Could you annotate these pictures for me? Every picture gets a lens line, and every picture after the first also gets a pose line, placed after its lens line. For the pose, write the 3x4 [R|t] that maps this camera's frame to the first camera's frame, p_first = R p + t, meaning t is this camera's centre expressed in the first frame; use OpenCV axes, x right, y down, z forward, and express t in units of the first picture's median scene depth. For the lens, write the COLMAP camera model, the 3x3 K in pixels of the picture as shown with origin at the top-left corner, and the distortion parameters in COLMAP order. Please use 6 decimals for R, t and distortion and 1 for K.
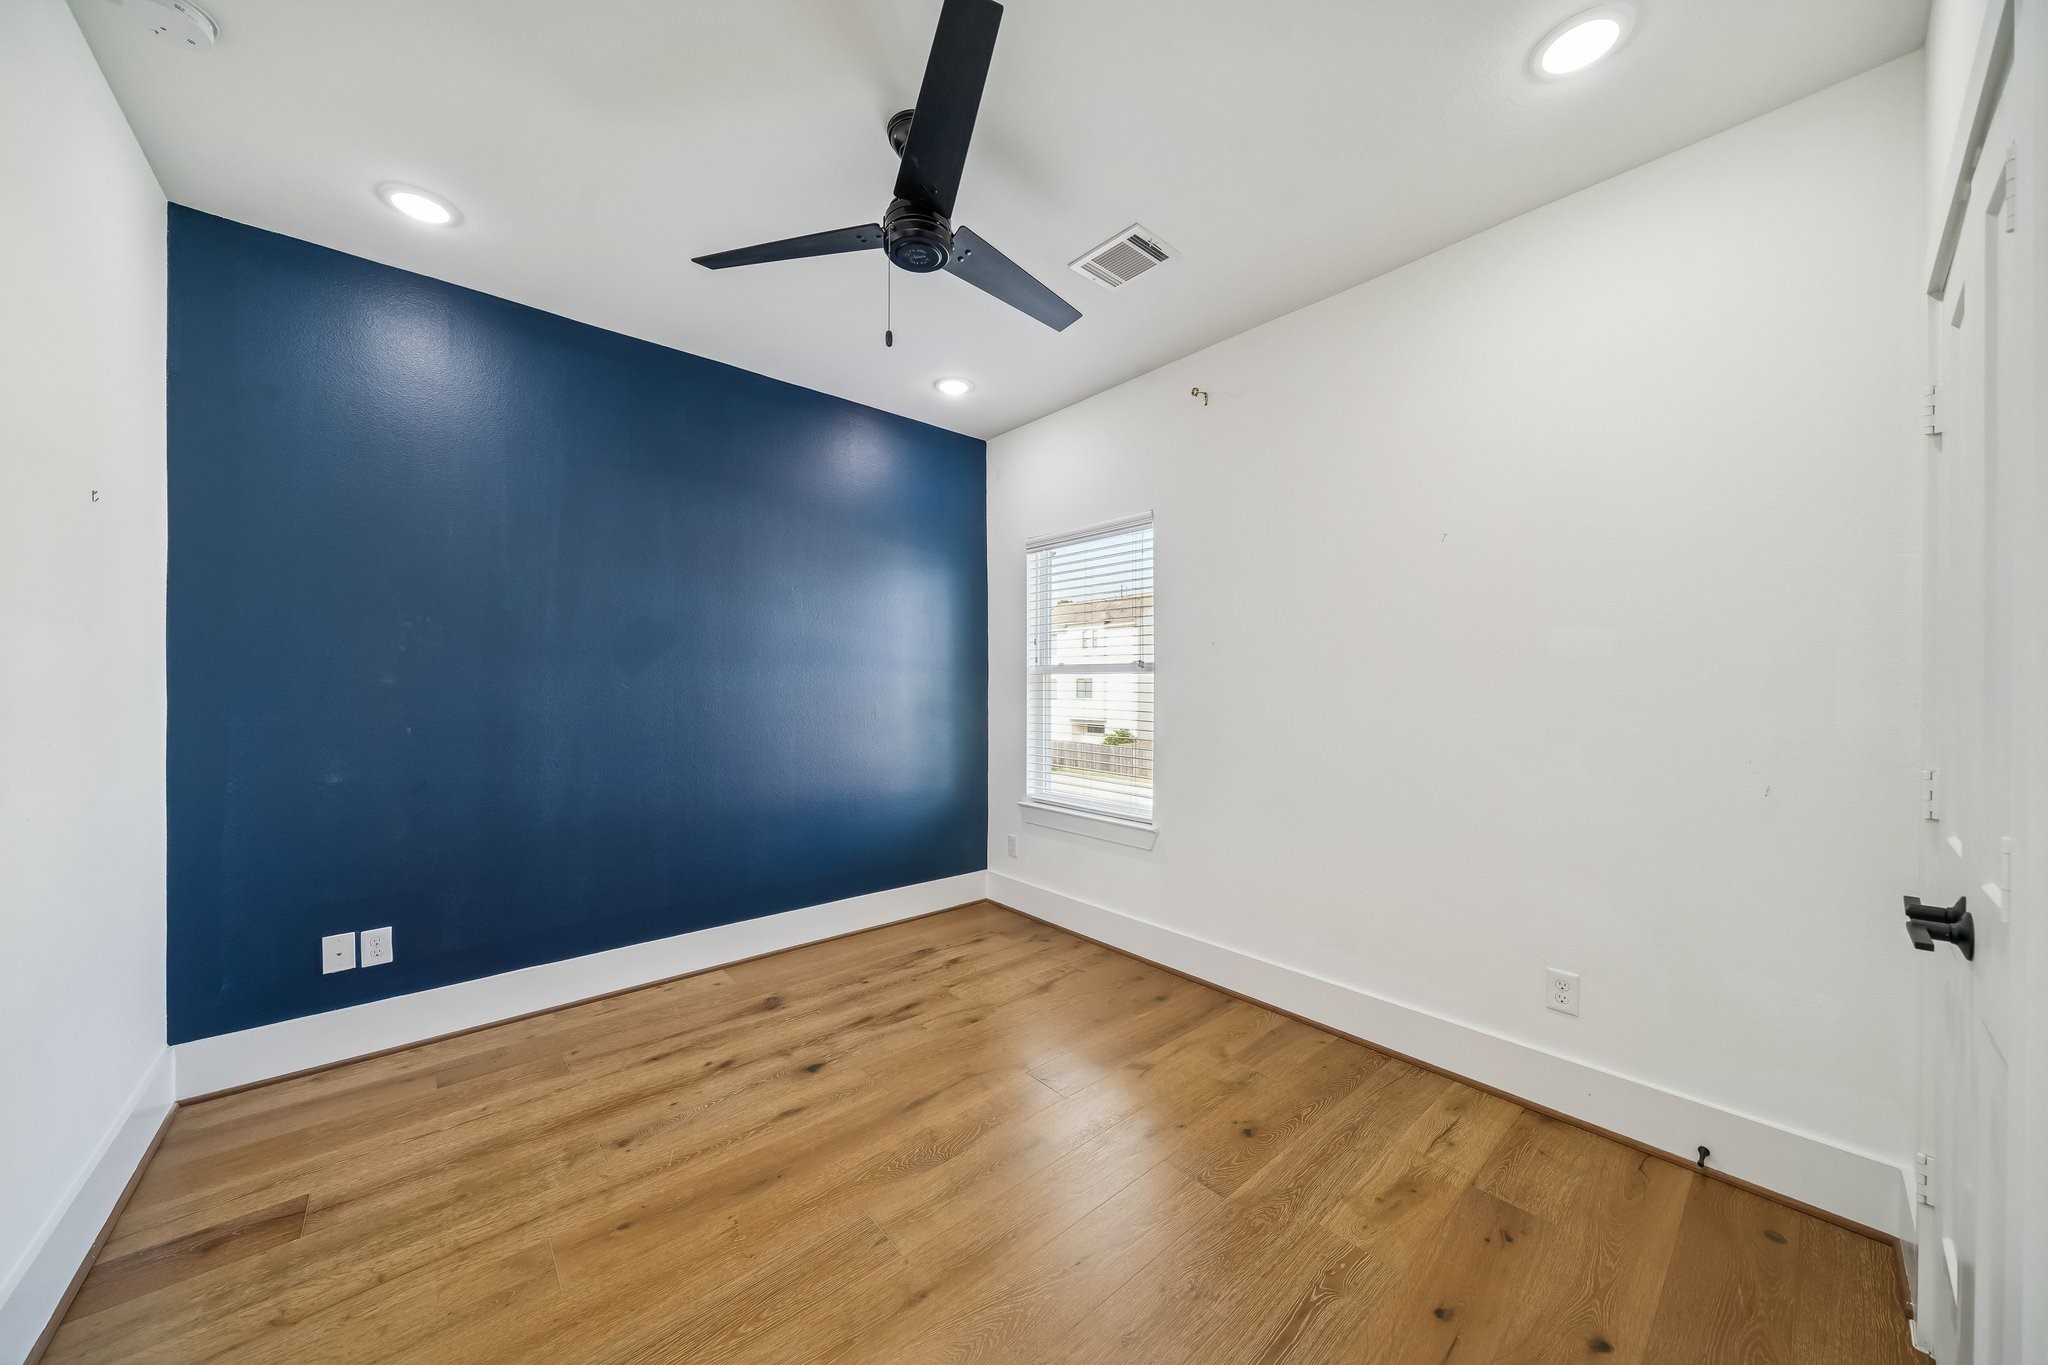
lens RADIAL K [[702.4, 0, 1020.0], [0, 702.4, 685.6], [0, 0, 1]] dist [-0.002389, -0.000107]
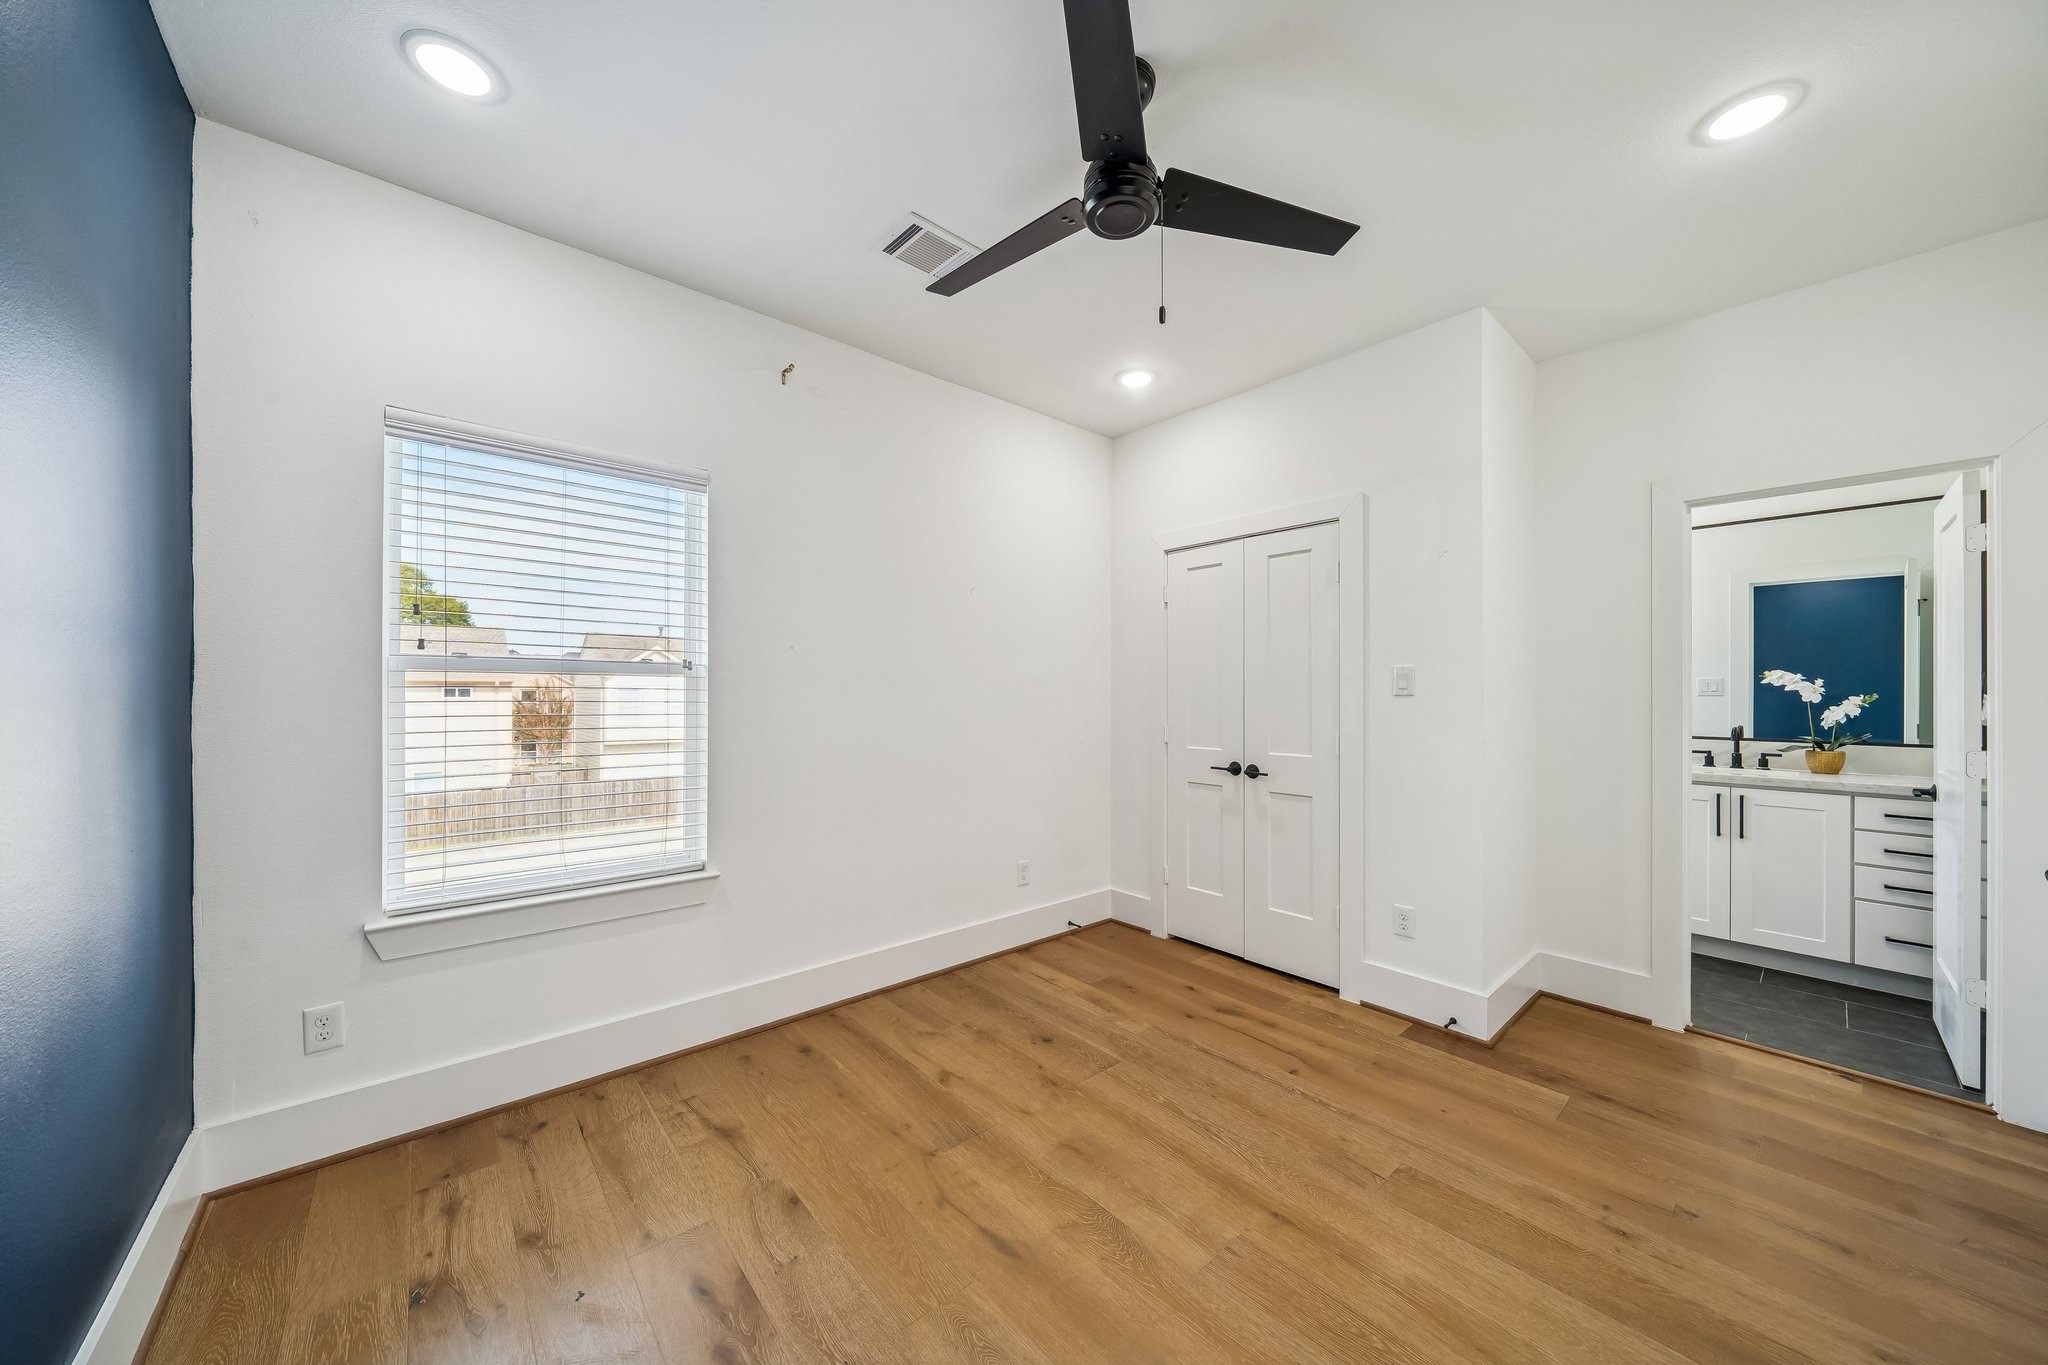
lens RADIAL K [[702.4, 0, 1020.3], [0, 702.4, 689.7], [0, 0, 1]] dist [-0.002389, -0.000107]
pose [[0.004551, -0.001807, 0.999988, -0.840188], [-0.003899, 0.999991, 0.001825, -0.009410], [-0.999982, -0.003907, 0.004544, 0.909250]]
